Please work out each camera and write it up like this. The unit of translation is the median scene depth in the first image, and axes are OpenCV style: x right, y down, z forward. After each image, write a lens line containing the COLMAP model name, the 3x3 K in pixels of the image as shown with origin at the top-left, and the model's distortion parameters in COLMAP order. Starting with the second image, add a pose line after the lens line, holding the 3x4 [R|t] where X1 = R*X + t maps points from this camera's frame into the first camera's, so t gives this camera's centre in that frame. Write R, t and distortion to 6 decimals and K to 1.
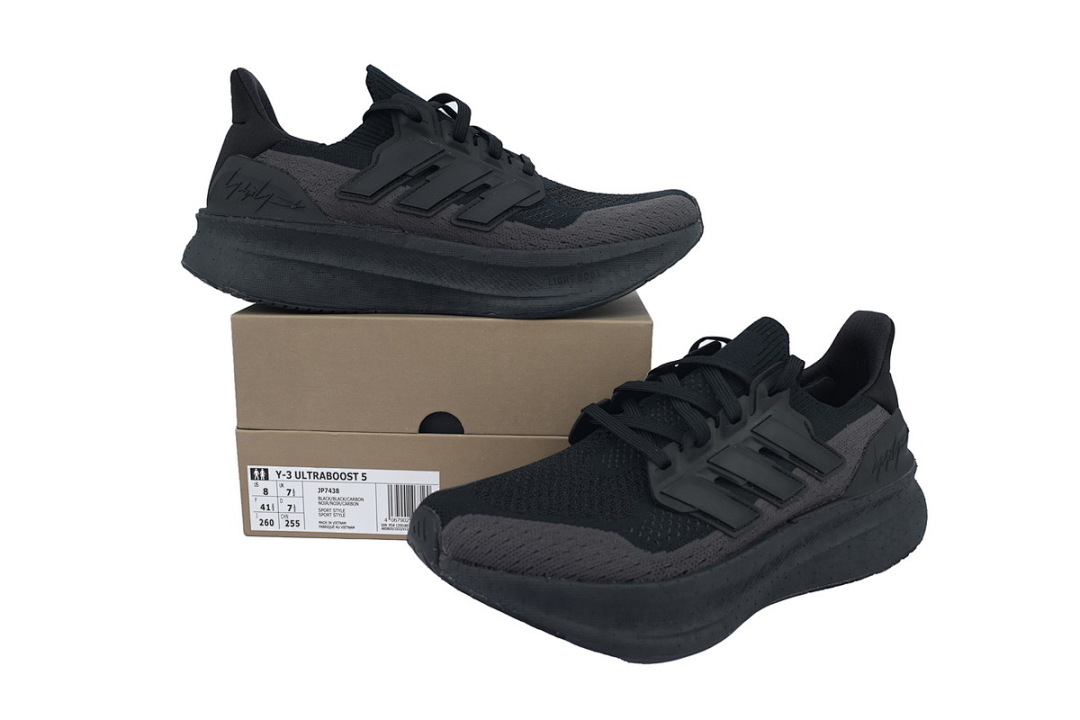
lens RADIAL K [[930.5, 0, 540.0], [0, 930.5, 360.0], [0, 0, 1]] dist [-0.001418, 0.000999]
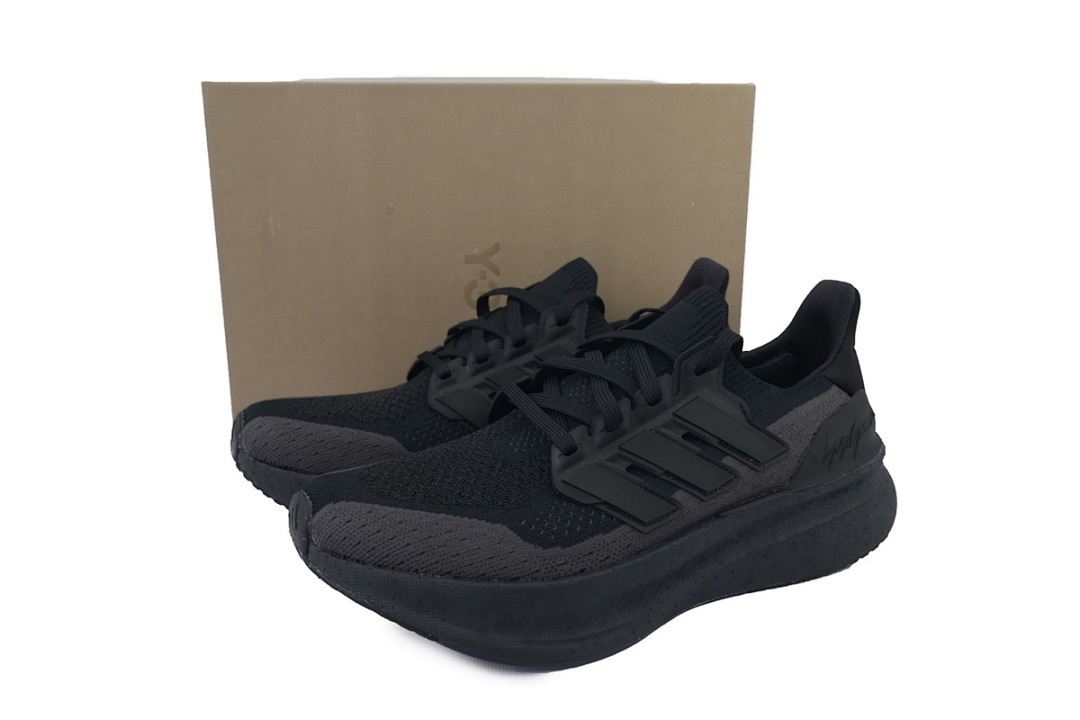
lens RADIAL K [[930.5, 0, 540.0], [0, 930.5, 360.0], [0, 0, 1]] dist [-0.001418, 0.000999]
pose [[0.996869, 0.009569, -0.078486, 0.172378], [-0.007161, 0.999496, 0.030913, -0.002216], [0.078742, -0.030255, 0.996436, 0.102310]]
